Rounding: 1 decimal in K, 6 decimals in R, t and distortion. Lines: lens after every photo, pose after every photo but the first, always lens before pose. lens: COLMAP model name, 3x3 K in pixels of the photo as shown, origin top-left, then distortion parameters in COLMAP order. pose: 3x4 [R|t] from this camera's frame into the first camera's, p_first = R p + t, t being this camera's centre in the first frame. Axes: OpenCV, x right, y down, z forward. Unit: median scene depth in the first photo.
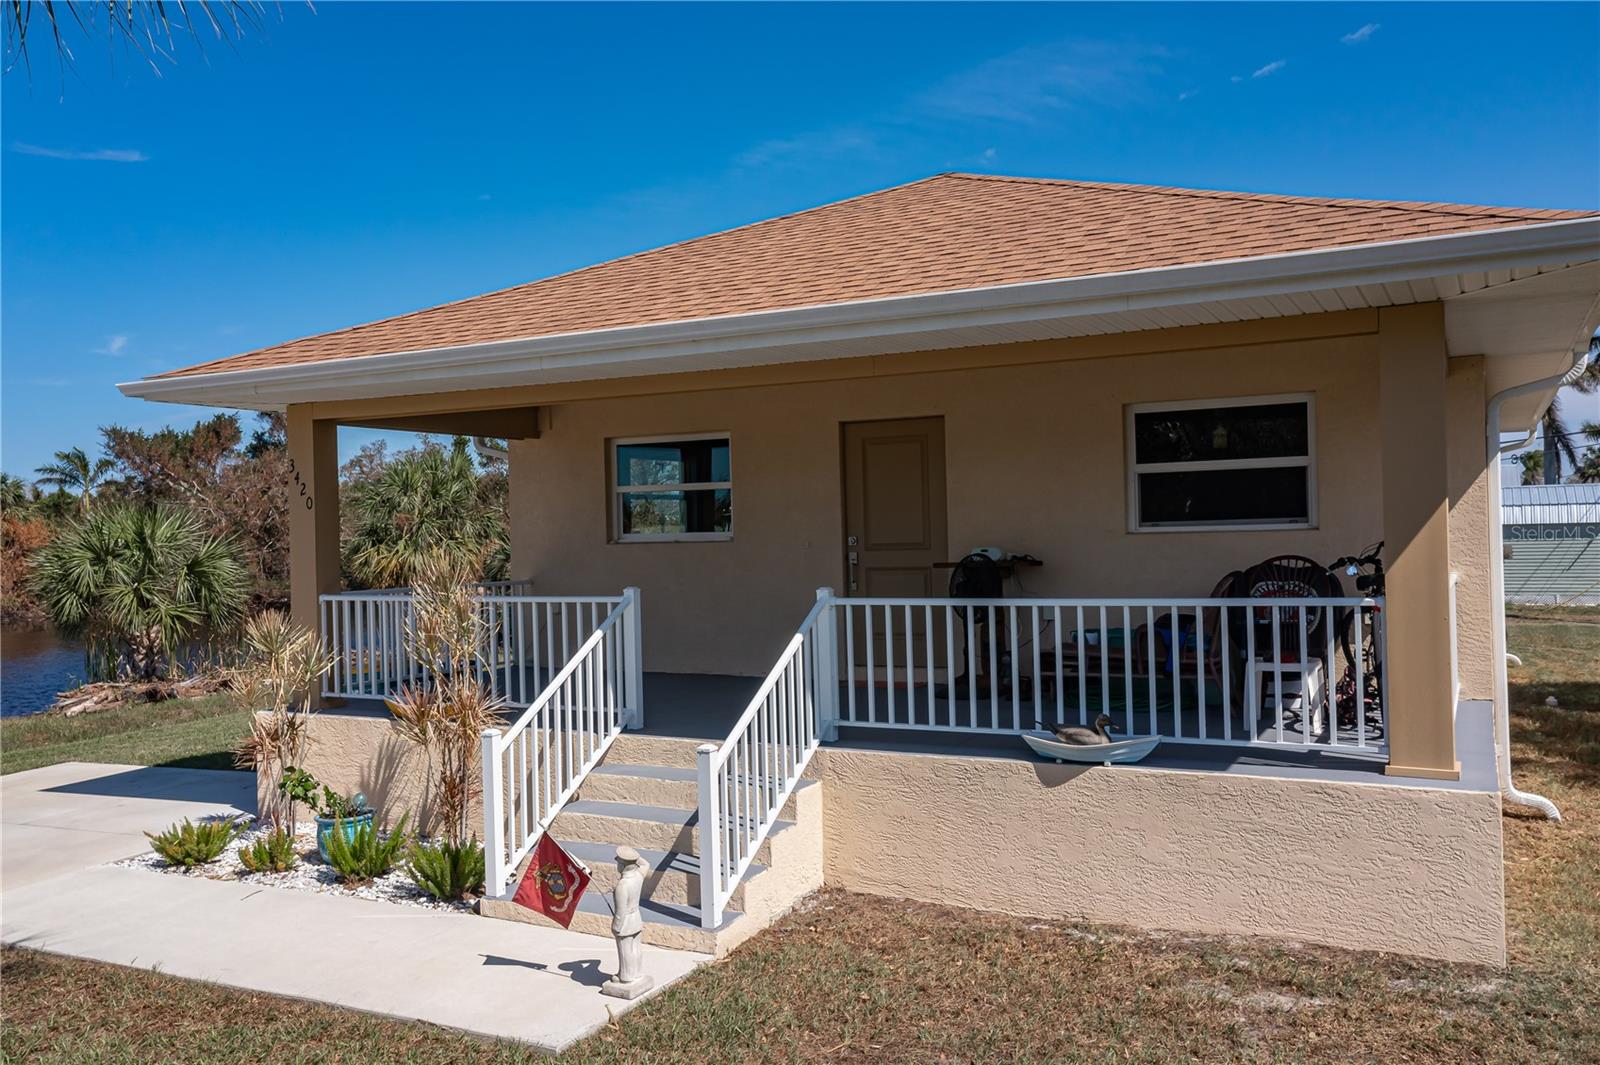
lens RADIAL K [[1299.8, 0, 798.1], [0, 1299.8, 528.9], [0, 0, 1]] dist [0.012340, 0.032372]
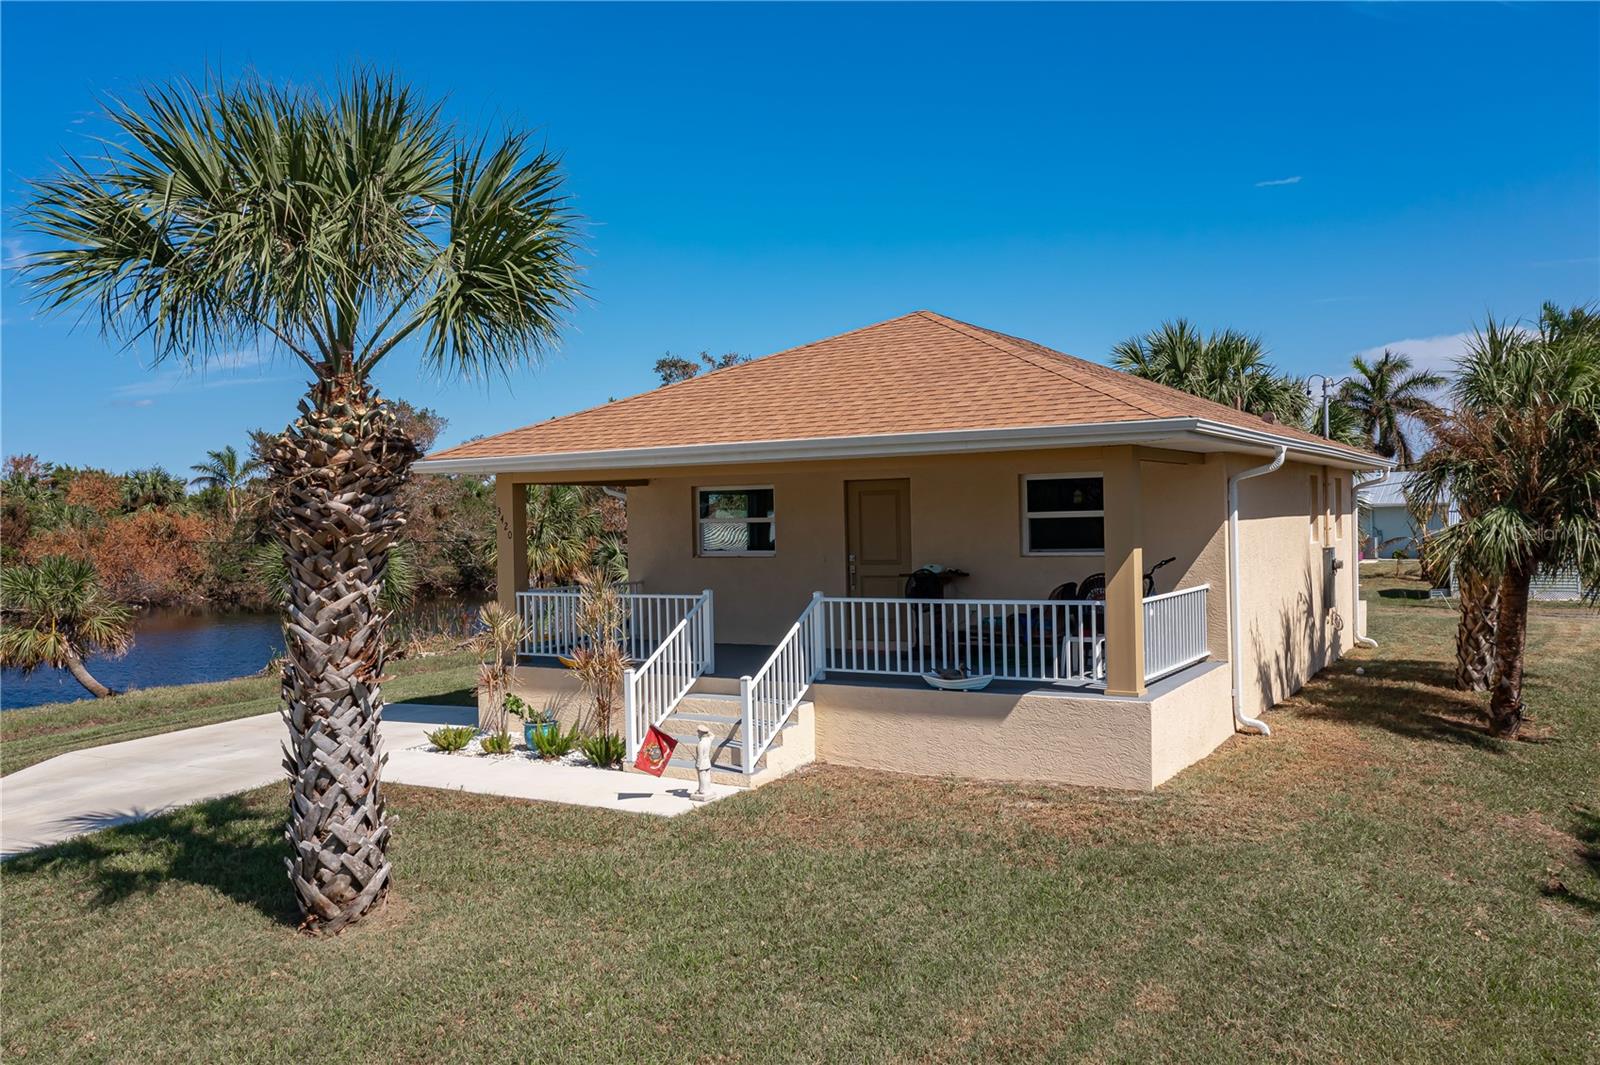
lens RADIAL K [[1299.8, 0, 804.0], [0, 1299.8, 541.3], [0, 0, 1]] dist [0.012340, 0.032372]
pose [[0.998096, 0.004494, -0.061515, 0.102093], [-0.003309, 0.999807, 0.019346, -0.052346], [0.061590, -0.019105, 0.997919, -0.686041]]
